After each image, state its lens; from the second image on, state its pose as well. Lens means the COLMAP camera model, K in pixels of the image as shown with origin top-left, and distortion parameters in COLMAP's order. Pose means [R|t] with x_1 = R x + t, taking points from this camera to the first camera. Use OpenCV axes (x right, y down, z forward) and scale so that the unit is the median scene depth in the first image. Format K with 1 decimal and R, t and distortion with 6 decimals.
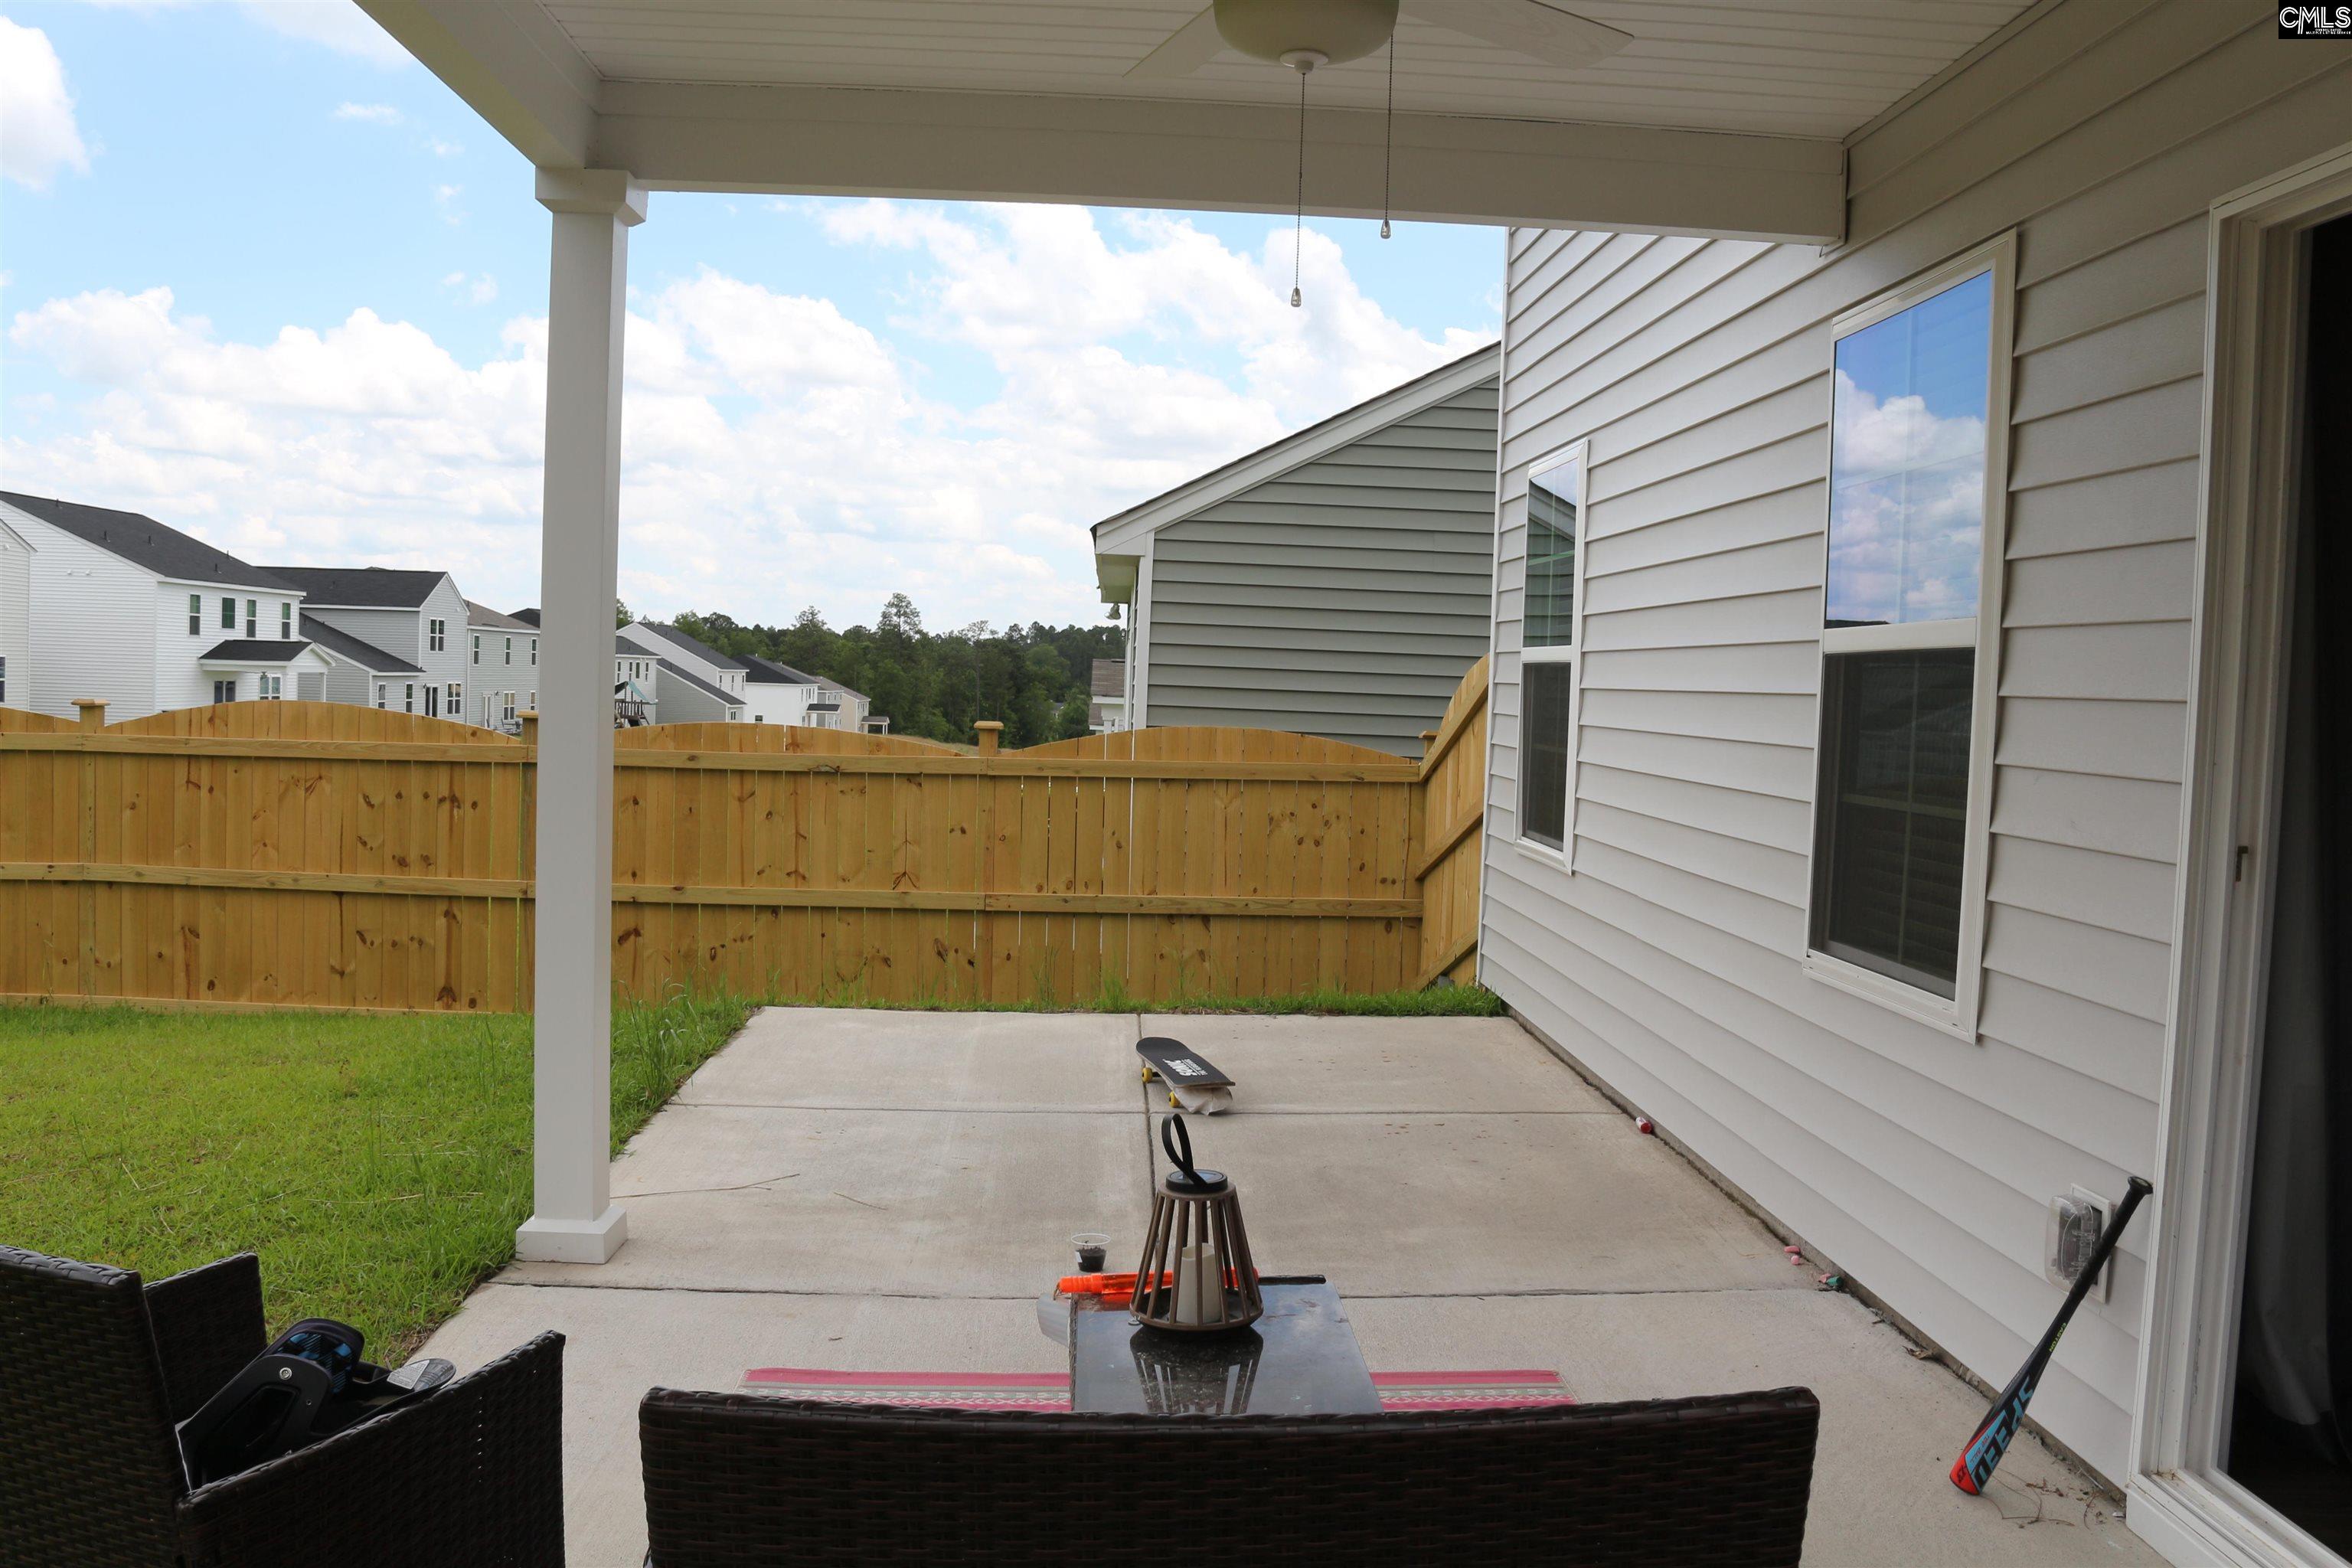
lens RADIAL K [[1943.8, 0, 1152.3], [0, 1943.8, 788.7], [0, 0, 1]] dist [-0.164314, 0.129600]
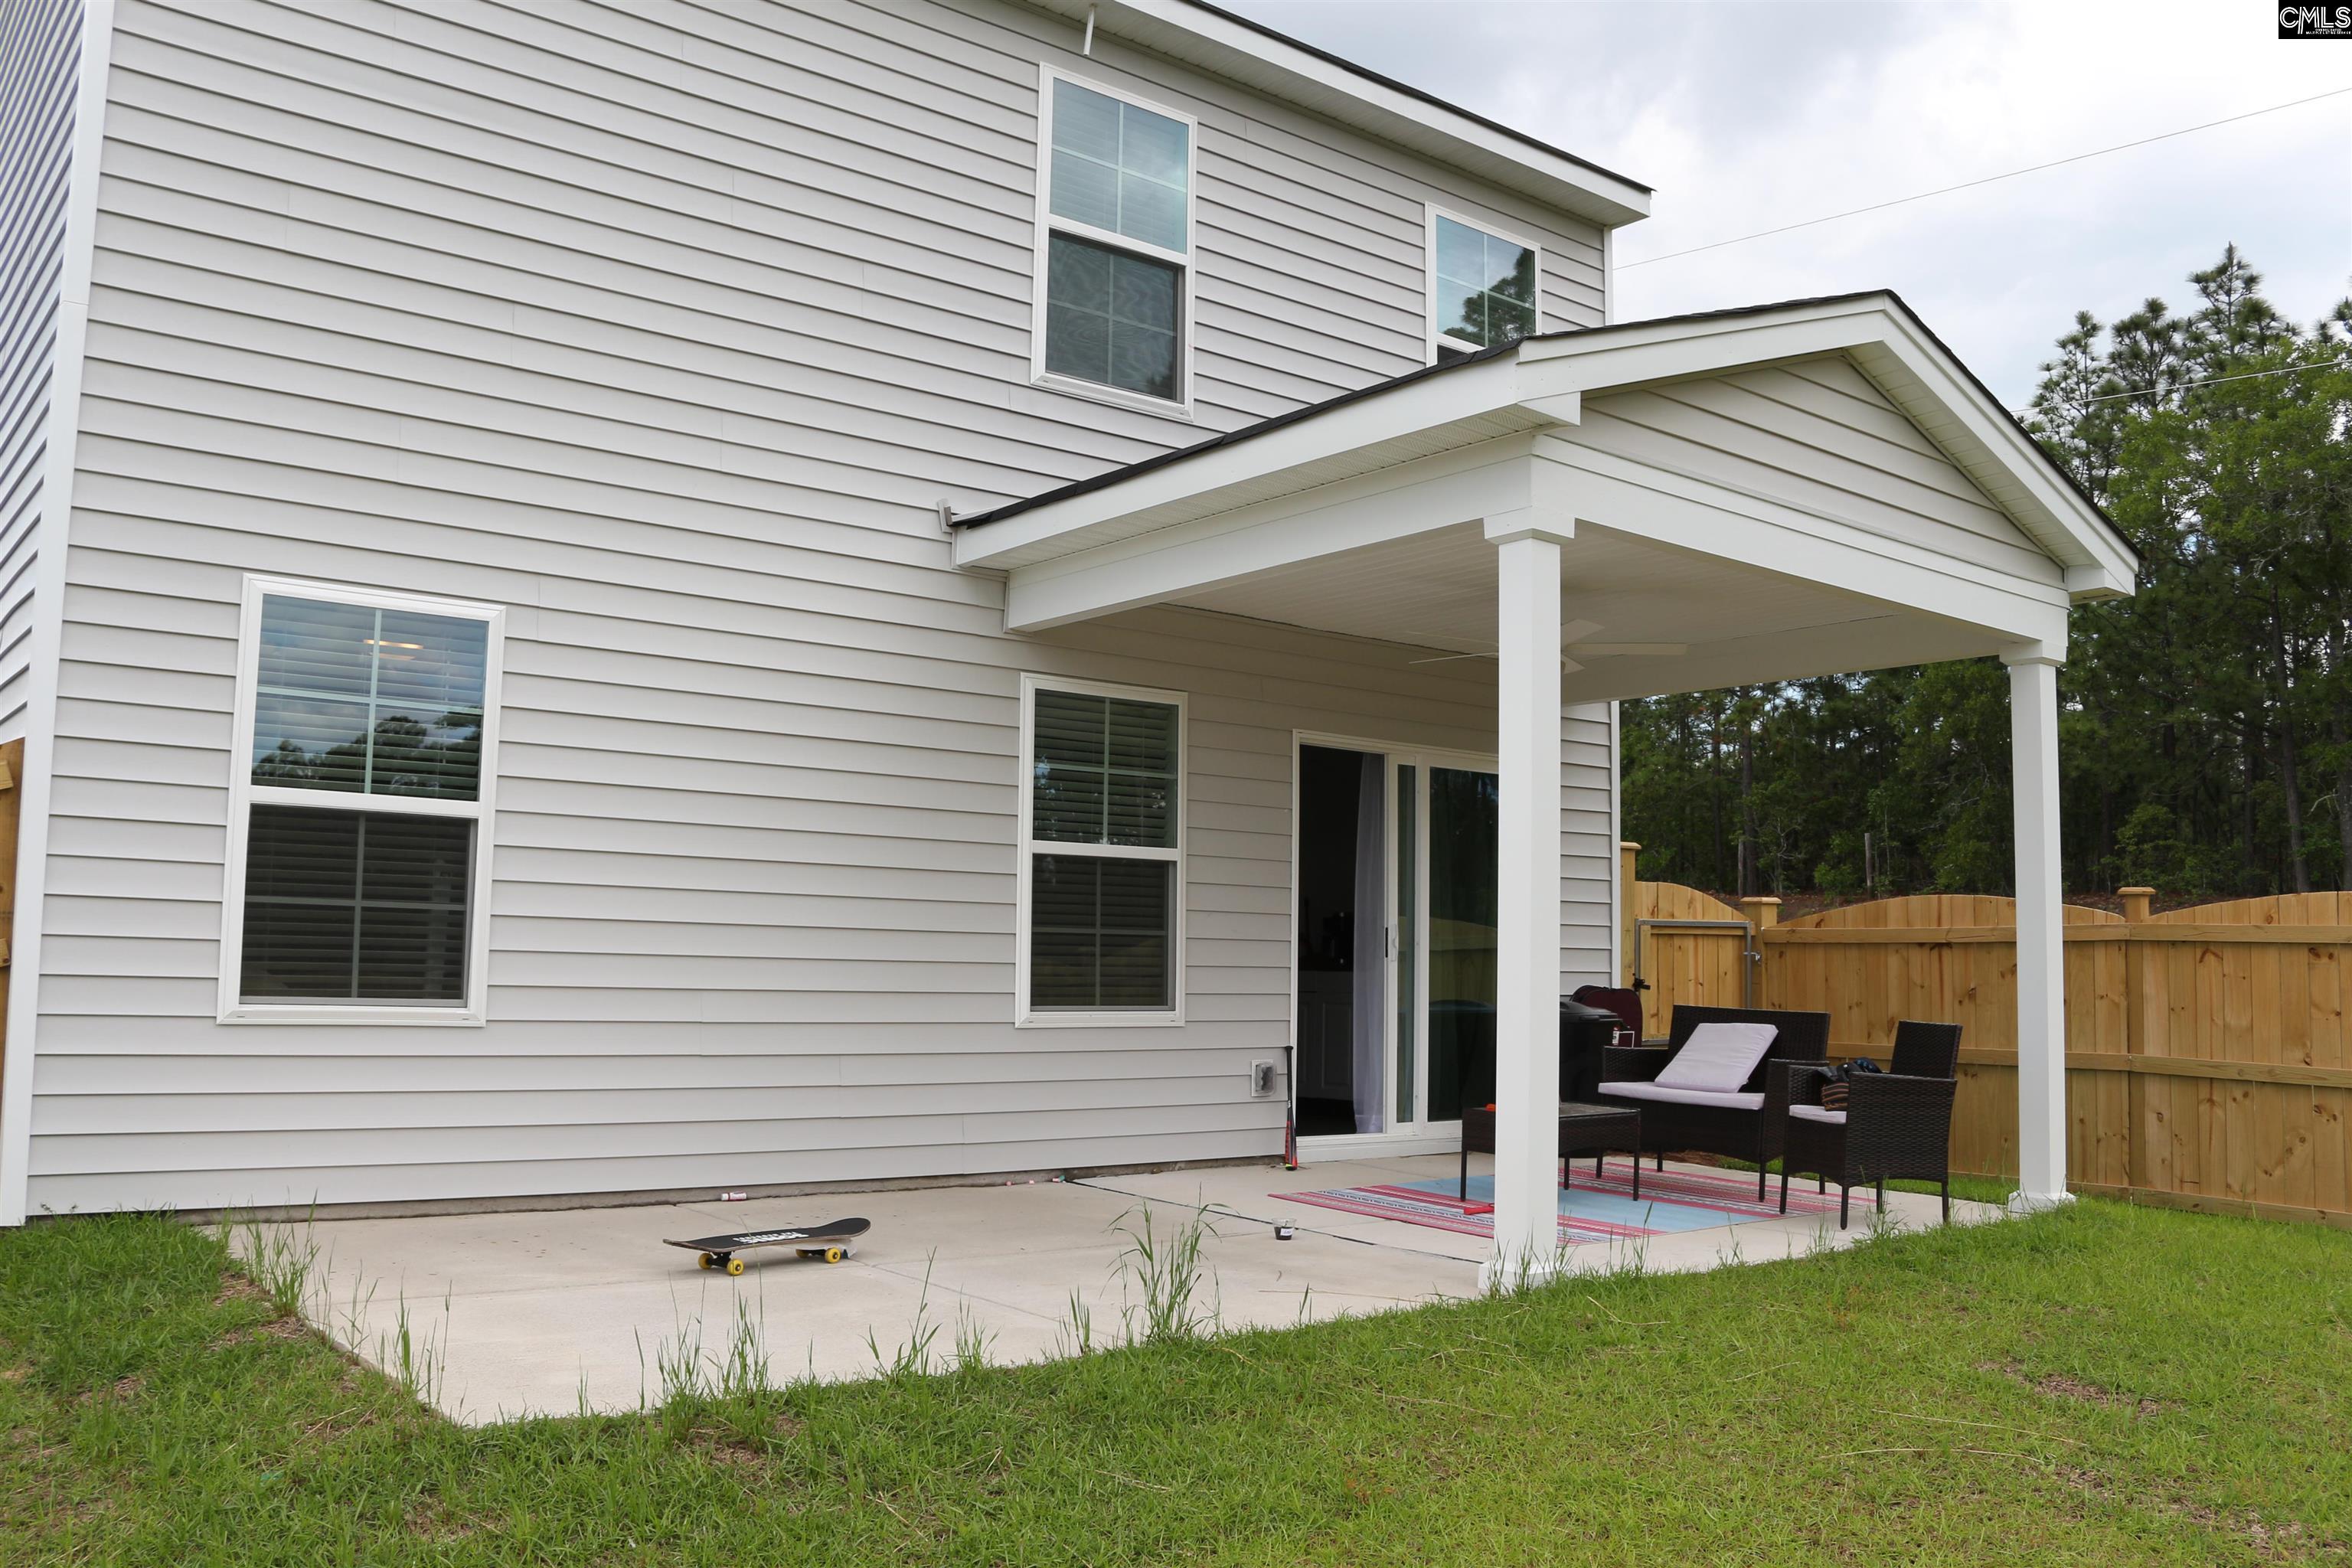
lens RADIAL K [[1943.8, 0, 1152.3], [0, 1943.8, 788.7], [0, 0, 1]] dist [-0.164314, 0.129600]
pose [[-0.595129, 0.031062, 0.803030, -0.539760], [0.007847, 0.999430, -0.032844, -0.029466], [-0.803592, -0.013246, -0.595033, 0.872354]]
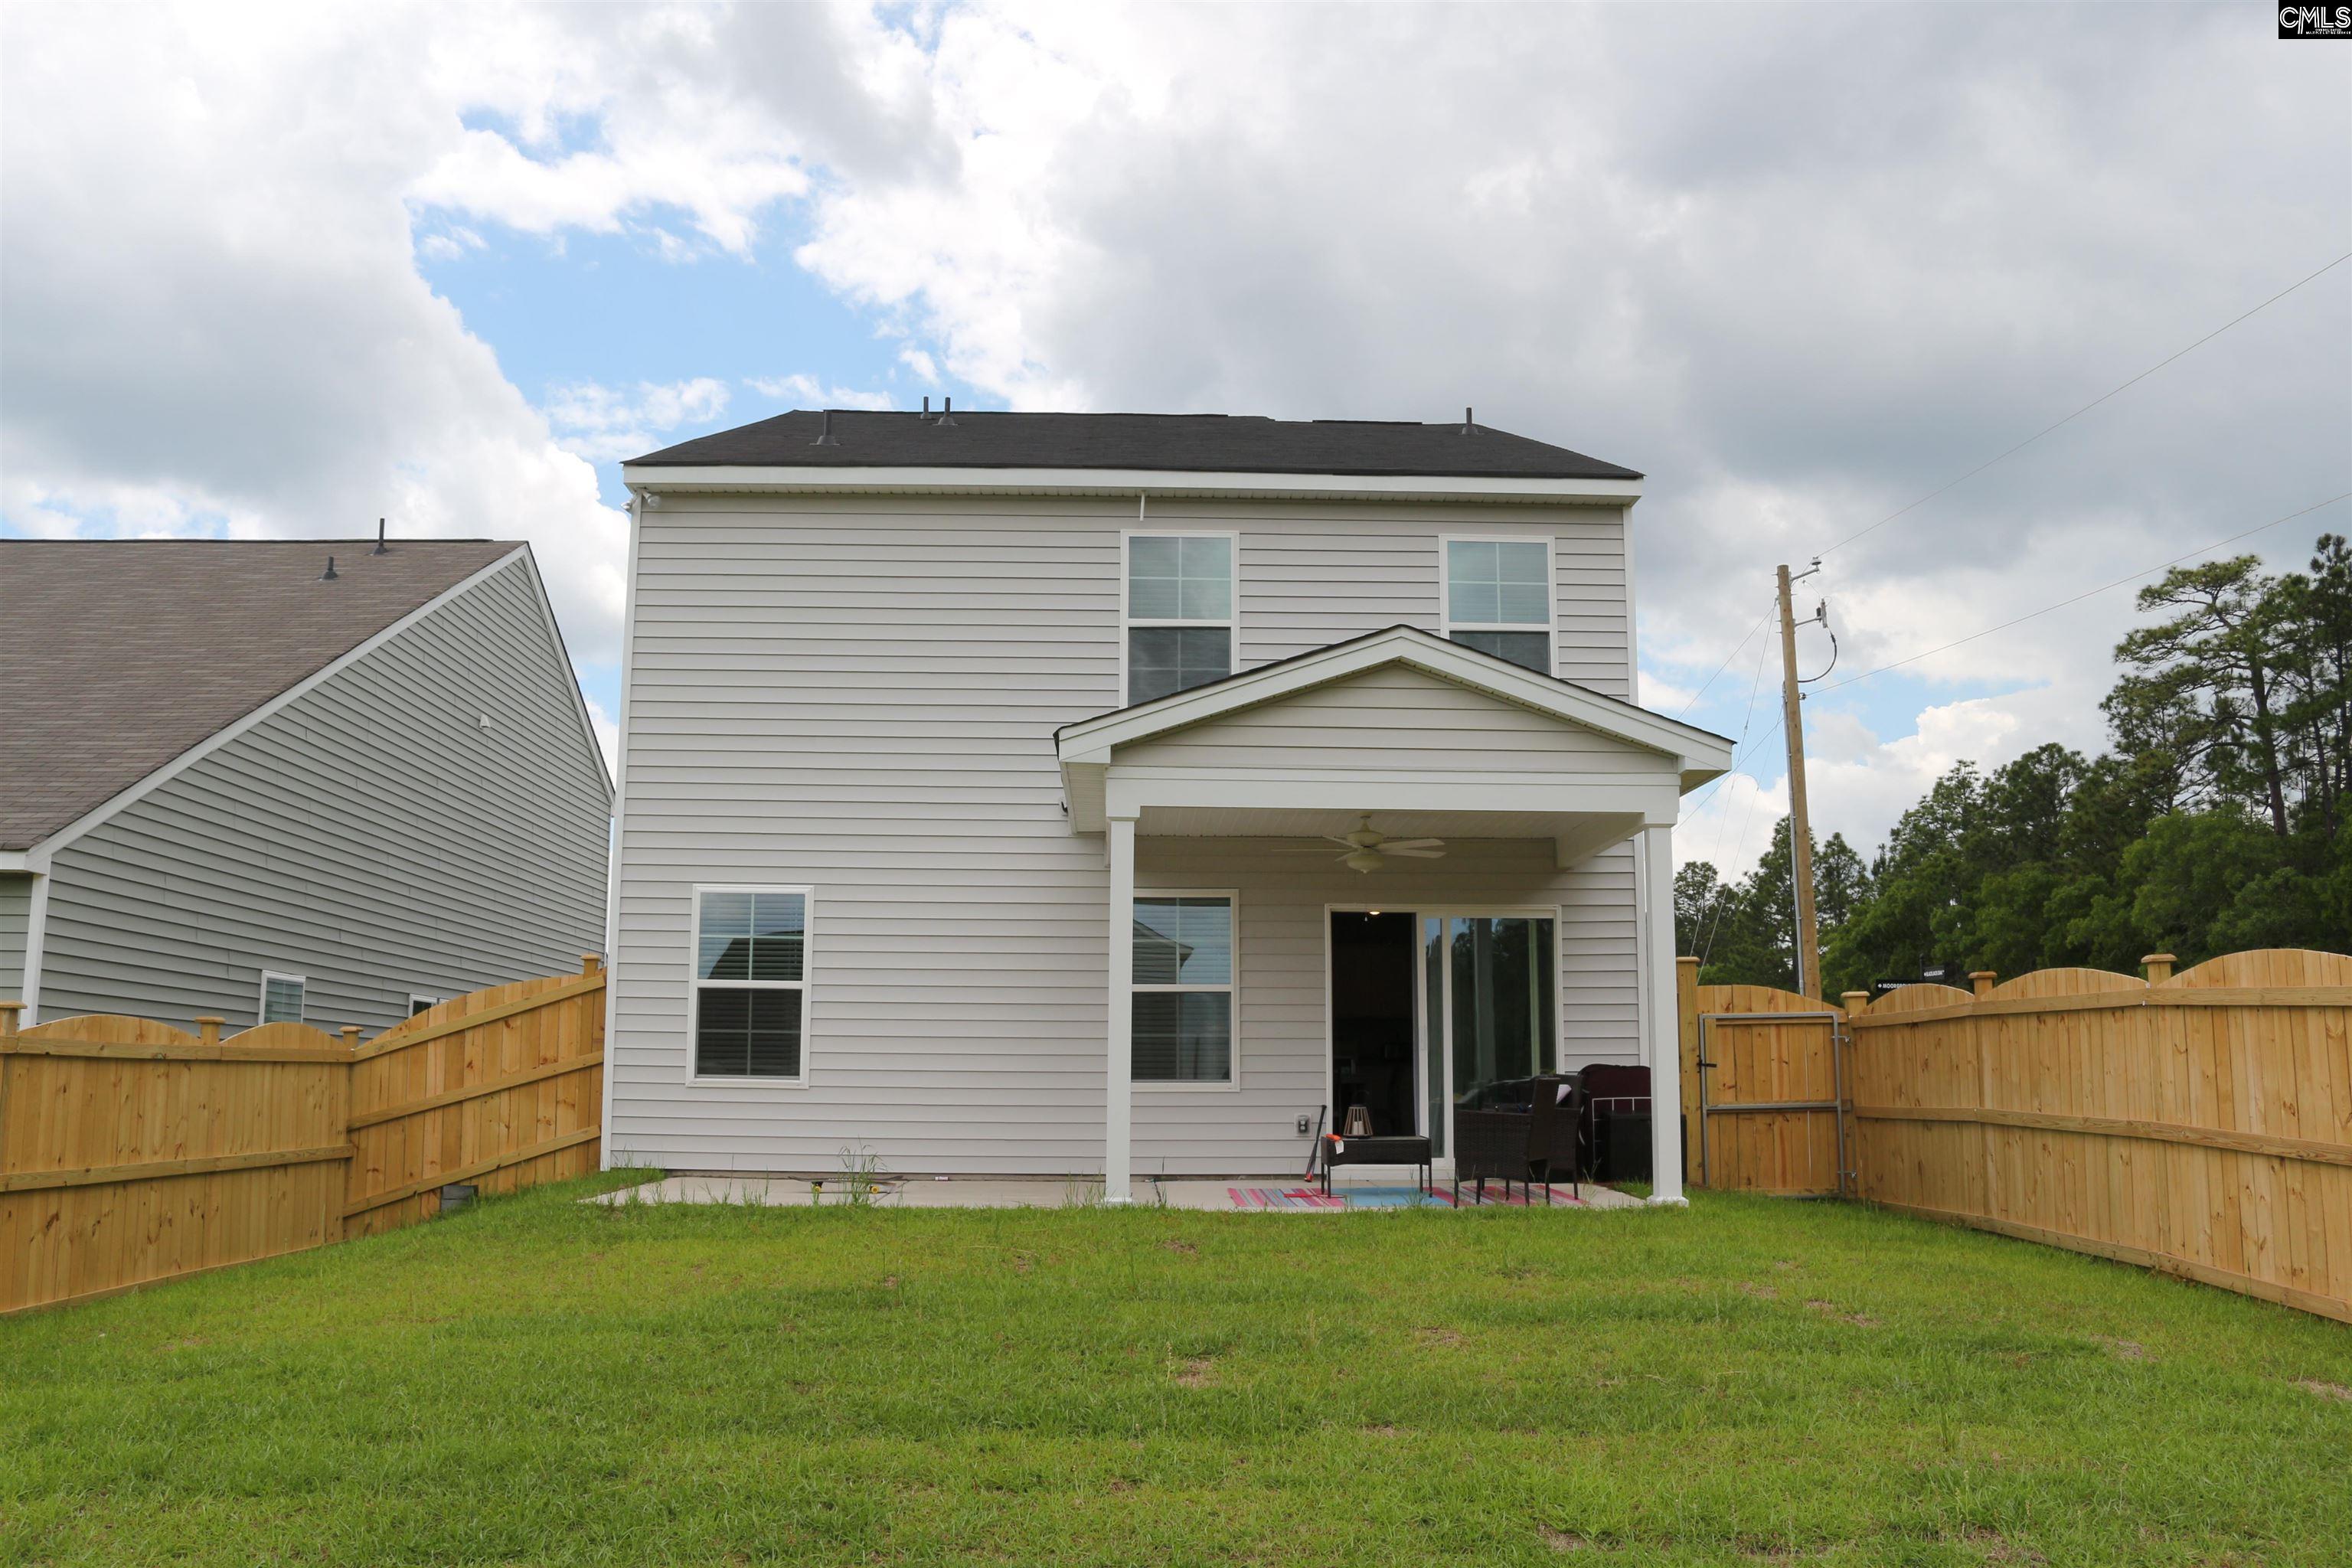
lens RADIAL K [[1943.8, 0, 1152.3], [0, 1943.8, 788.7], [0, 0, 1]] dist [-0.164314, 0.129600]
pose [[0.002849, 0.124169, 0.992257, -1.290518], [0.051868, 0.990907, -0.124149, 0.000823], [-0.998650, 0.051820, -0.003618, 0.400919]]
